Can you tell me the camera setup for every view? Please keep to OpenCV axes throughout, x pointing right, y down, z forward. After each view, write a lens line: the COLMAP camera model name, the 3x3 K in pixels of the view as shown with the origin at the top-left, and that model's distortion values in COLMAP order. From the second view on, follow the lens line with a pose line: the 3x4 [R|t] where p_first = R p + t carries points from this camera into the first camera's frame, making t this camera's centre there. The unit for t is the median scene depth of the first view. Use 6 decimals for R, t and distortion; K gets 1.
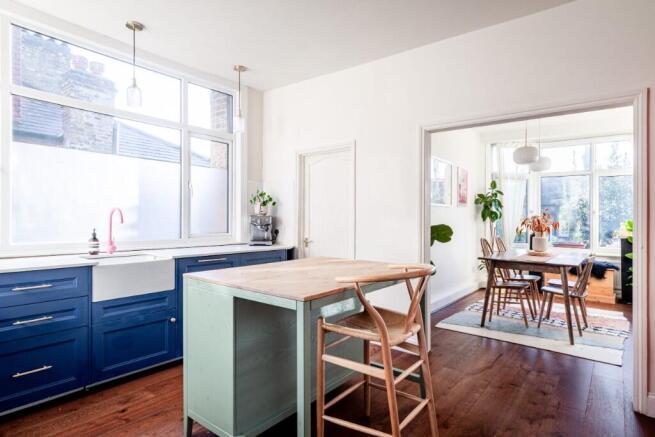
lens RADIAL K [[357.2, 0, 327.5], [0, 357.2, 218.5], [0, 0, 1]] dist [-0.000025, 0.000064]
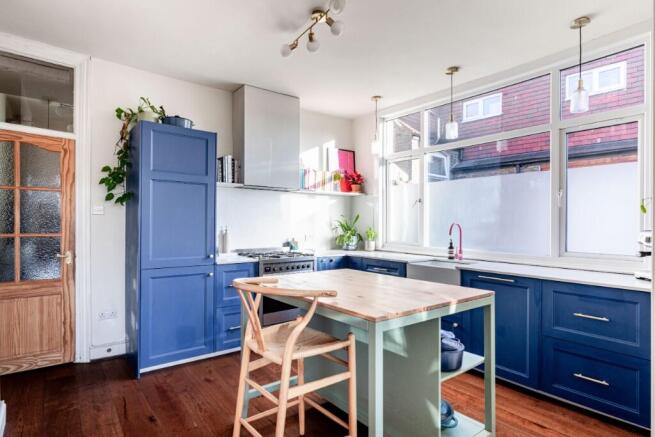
lens RADIAL K [[357.2, 0, 327.5], [0, 357.2, 218.5], [0, 0, 1]] dist [-0.000025, 0.000064]
pose [[-0.228474, -0.035483, -0.972903, 0.698604], [-0.016620, 0.999332, -0.032544, 0.003353], [0.973408, 0.008734, -0.228911, 0.853260]]
